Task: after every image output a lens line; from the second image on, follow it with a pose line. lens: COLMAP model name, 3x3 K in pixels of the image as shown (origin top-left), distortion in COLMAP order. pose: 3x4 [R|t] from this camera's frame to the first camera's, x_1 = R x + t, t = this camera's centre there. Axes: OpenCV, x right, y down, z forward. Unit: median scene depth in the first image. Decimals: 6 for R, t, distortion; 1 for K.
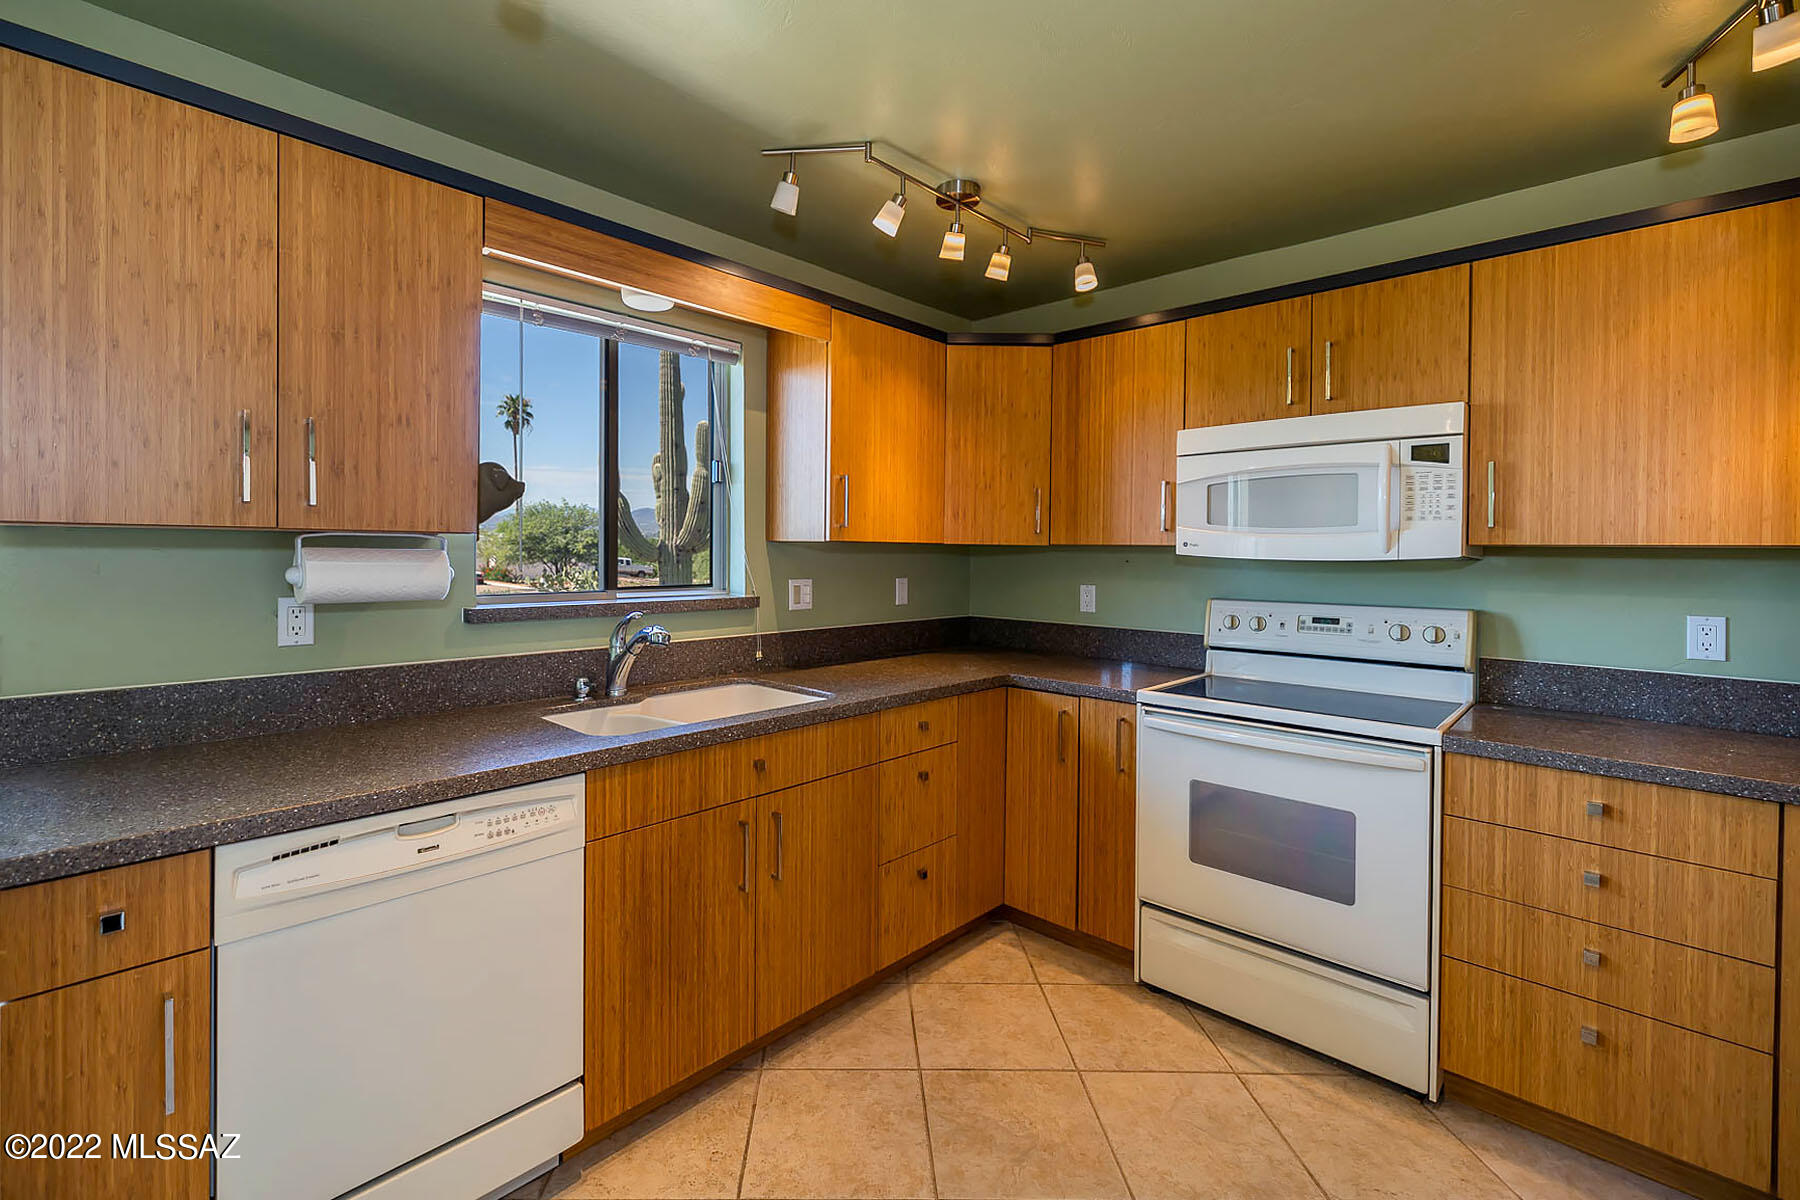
lens RADIAL K [[810.4, 0, 865.6], [0, 810.4, 551.9], [0, 0, 1]] dist [0.003494, -0.000409]
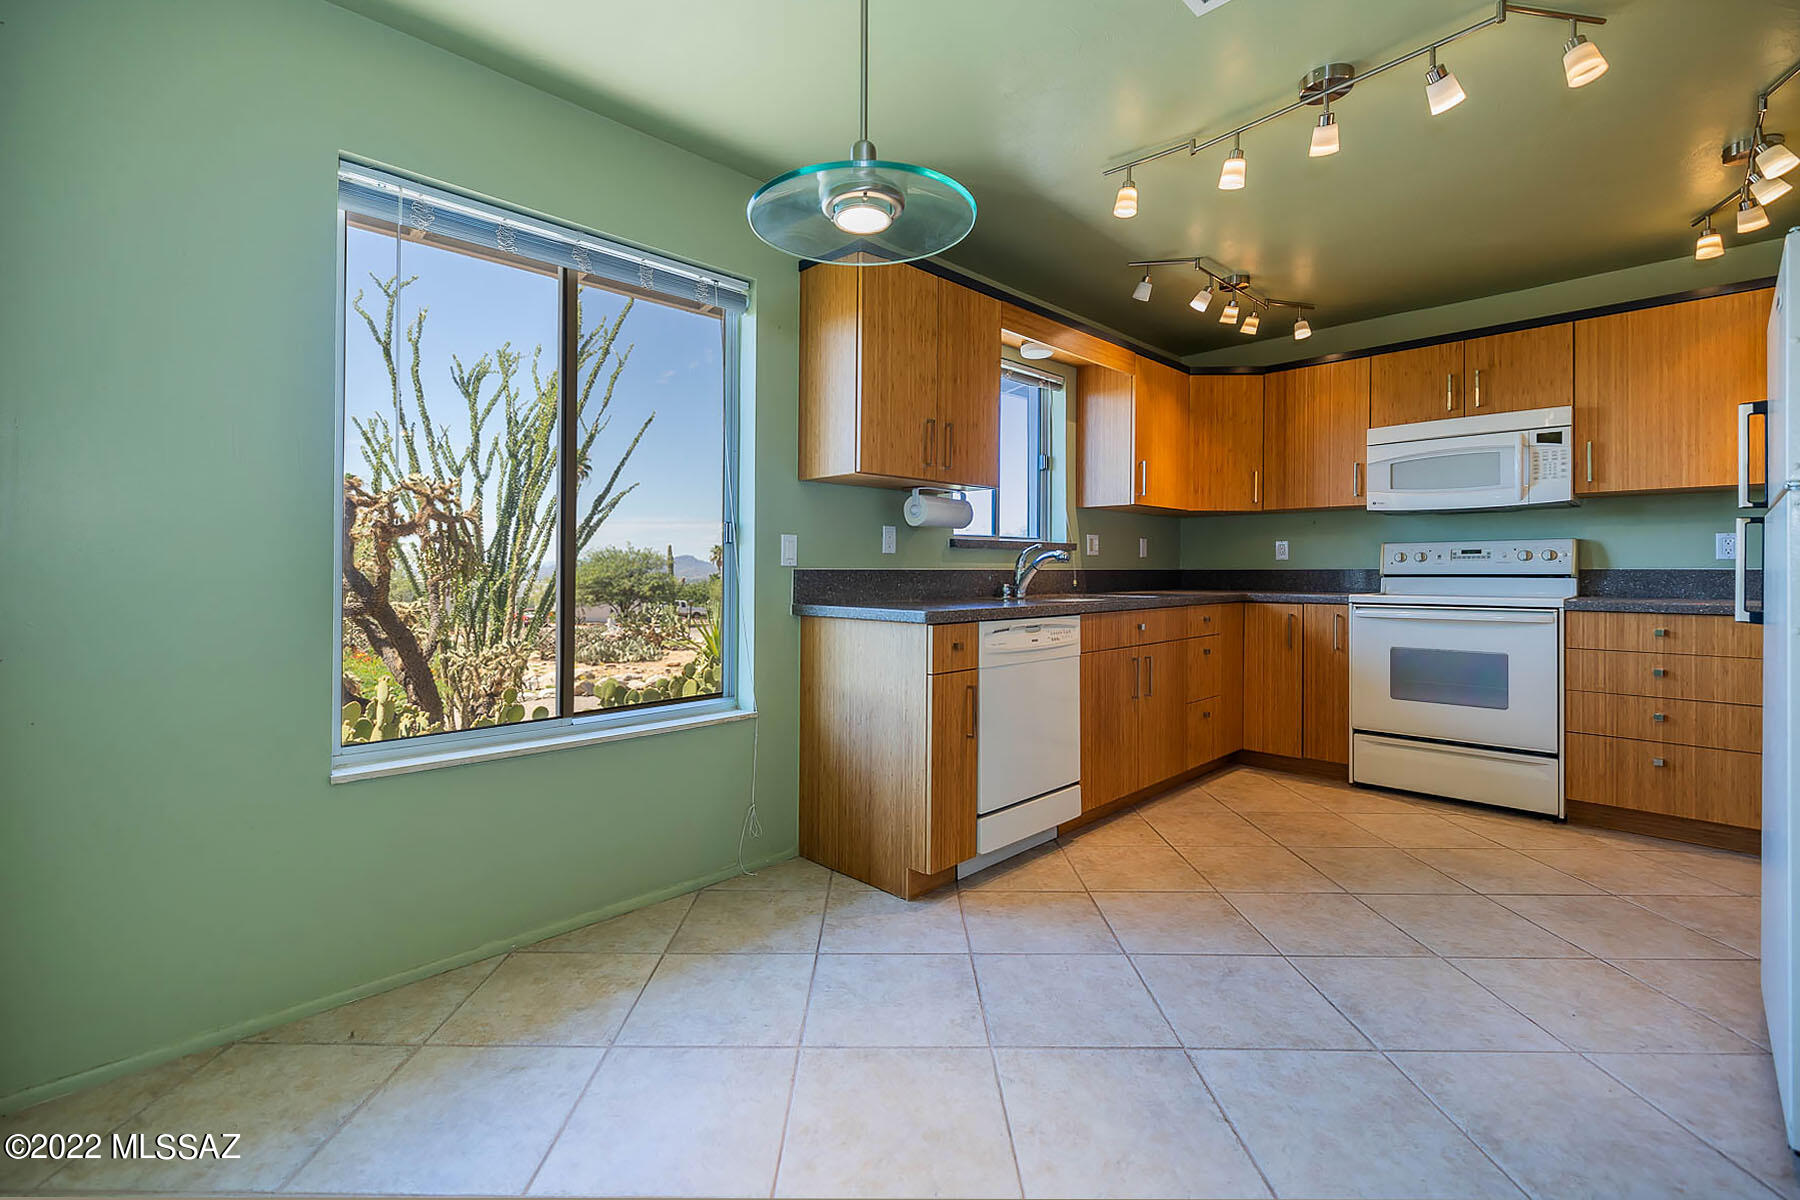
lens RADIAL K [[810.4, 0, 844.4], [0, 810.4, 564.6], [0, 0, 1]] dist [0.003494, -0.000409]
pose [[0.998724, -0.006060, -0.050136, -0.629134], [0.005404, 0.999898, -0.013217, 0.144613], [0.050211, 0.012929, 0.998655, -0.687811]]
